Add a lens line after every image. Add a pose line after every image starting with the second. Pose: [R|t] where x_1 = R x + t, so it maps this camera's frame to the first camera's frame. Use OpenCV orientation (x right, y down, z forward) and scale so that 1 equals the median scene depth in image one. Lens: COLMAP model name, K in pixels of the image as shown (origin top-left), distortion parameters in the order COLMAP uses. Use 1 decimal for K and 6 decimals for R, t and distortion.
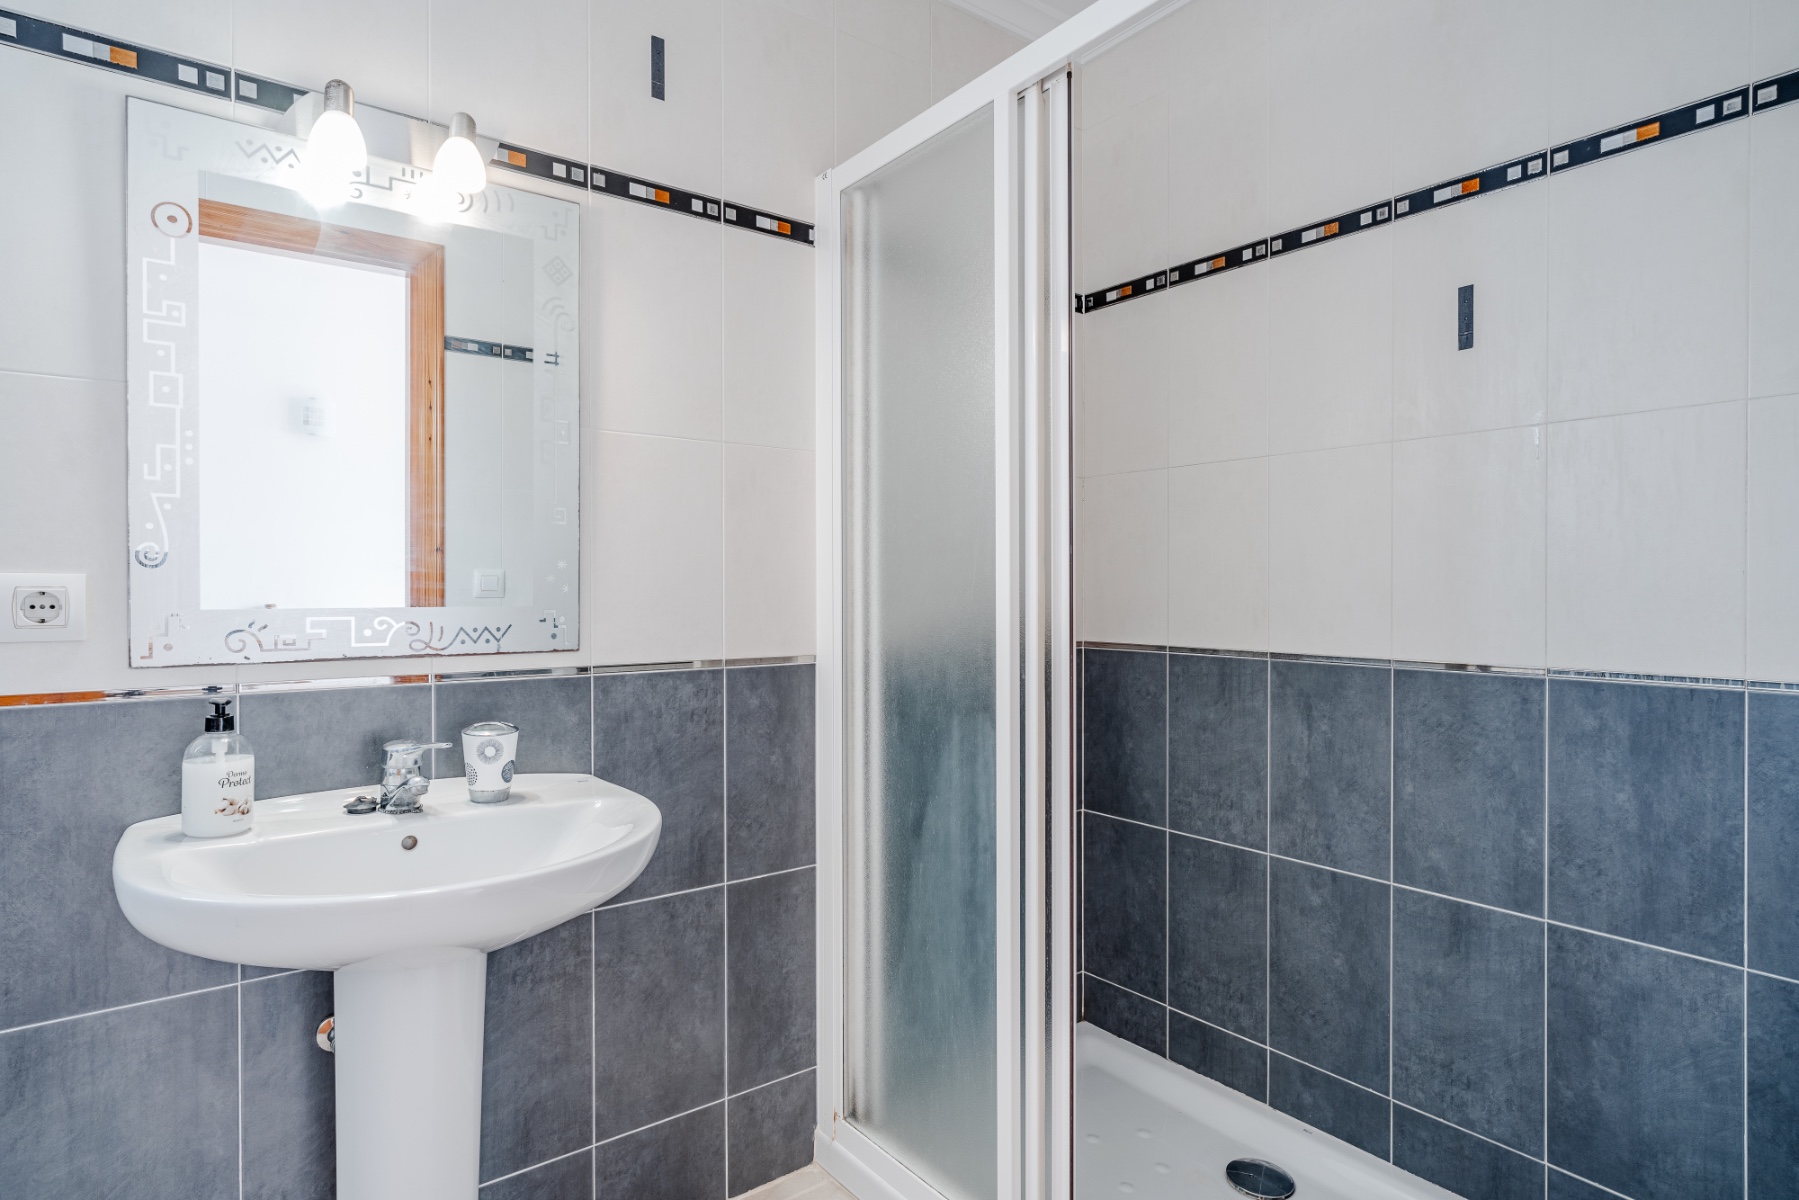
lens RADIAL K [[983.5, 0, 898.4], [0, 983.5, 584.8], [0, 0, 1]] dist [-0.011362, 0.014440]
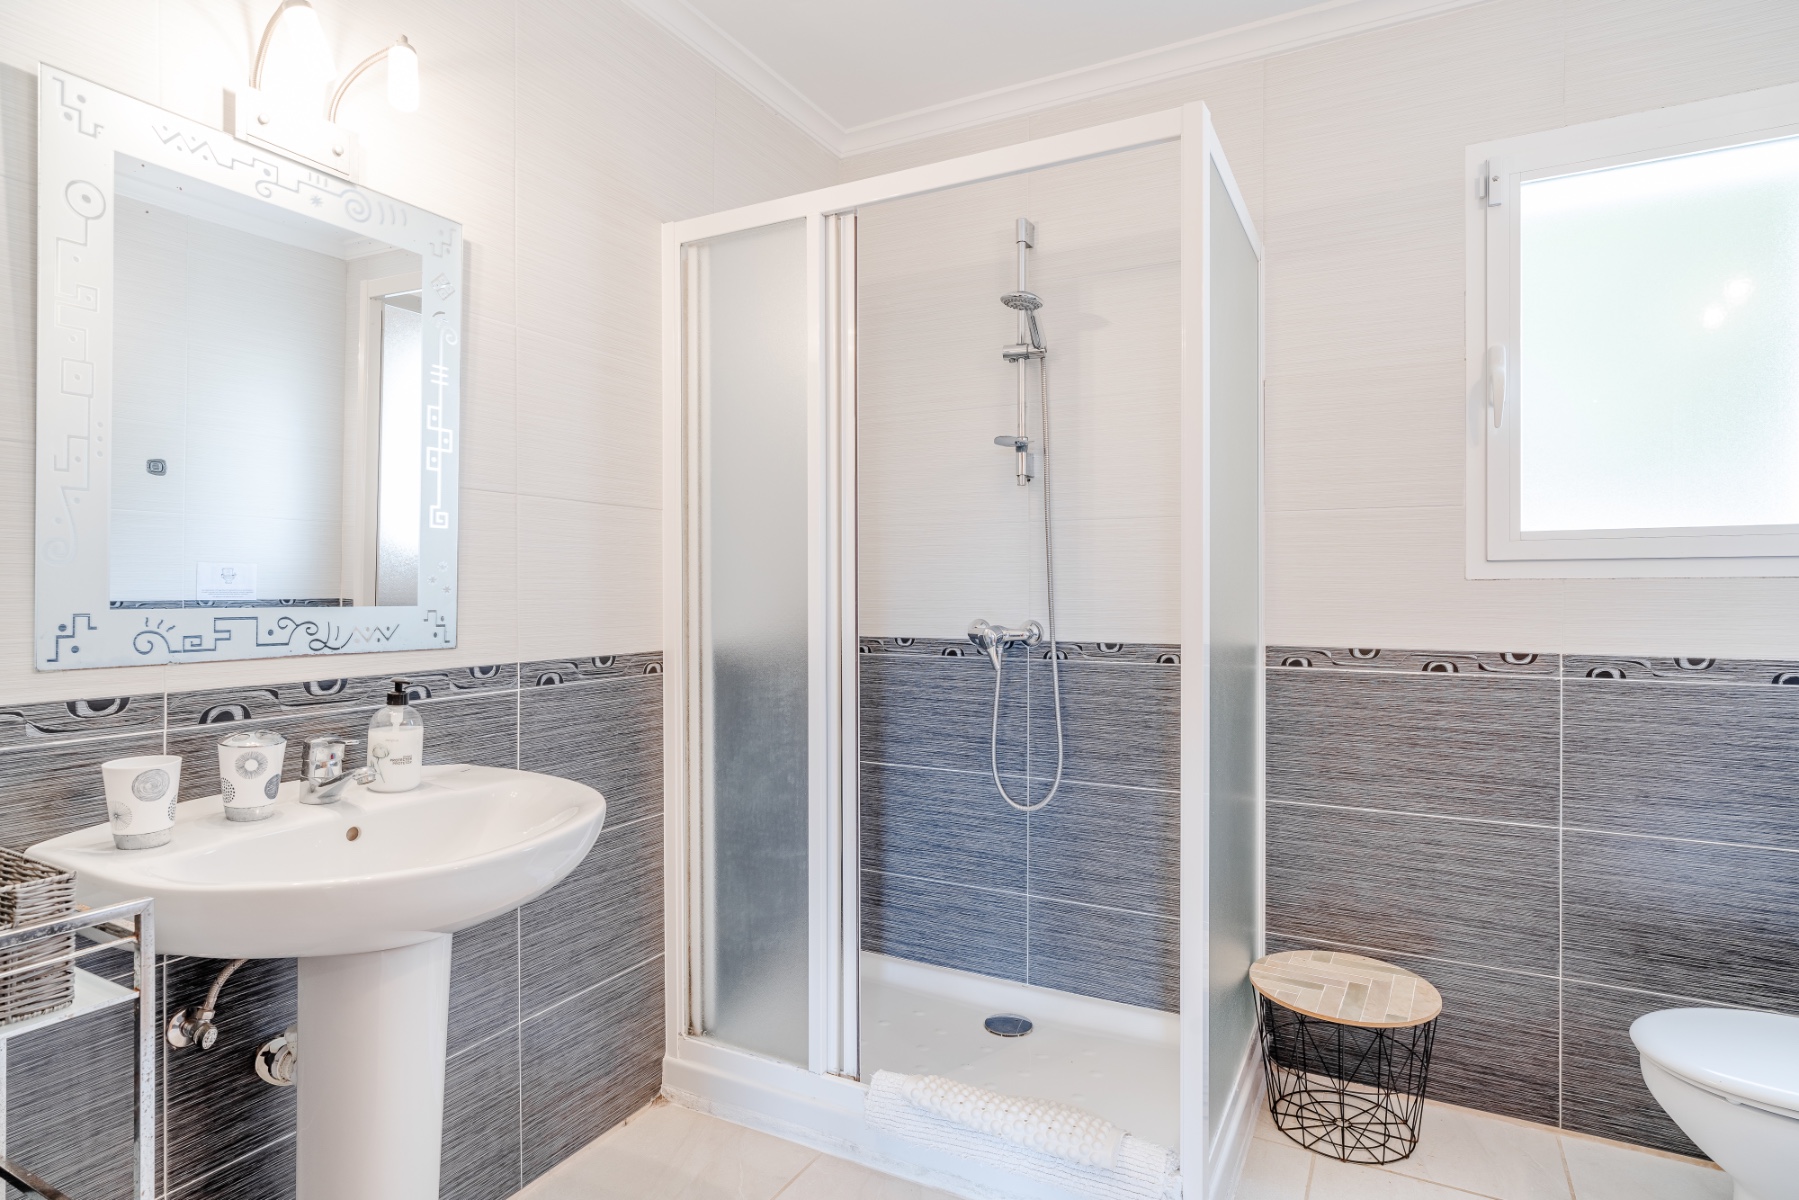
lens RADIAL K [[983.5, 0, 898.4], [0, 983.5, 584.8], [0, 0, 1]] dist [-0.011362, 0.014440]
pose [[0.912363, 0.010091, 0.409258, -0.332470], [-0.004584, 0.999885, -0.014436, 0.011419], [-0.409357, 0.011295, 0.912304, -0.155573]]
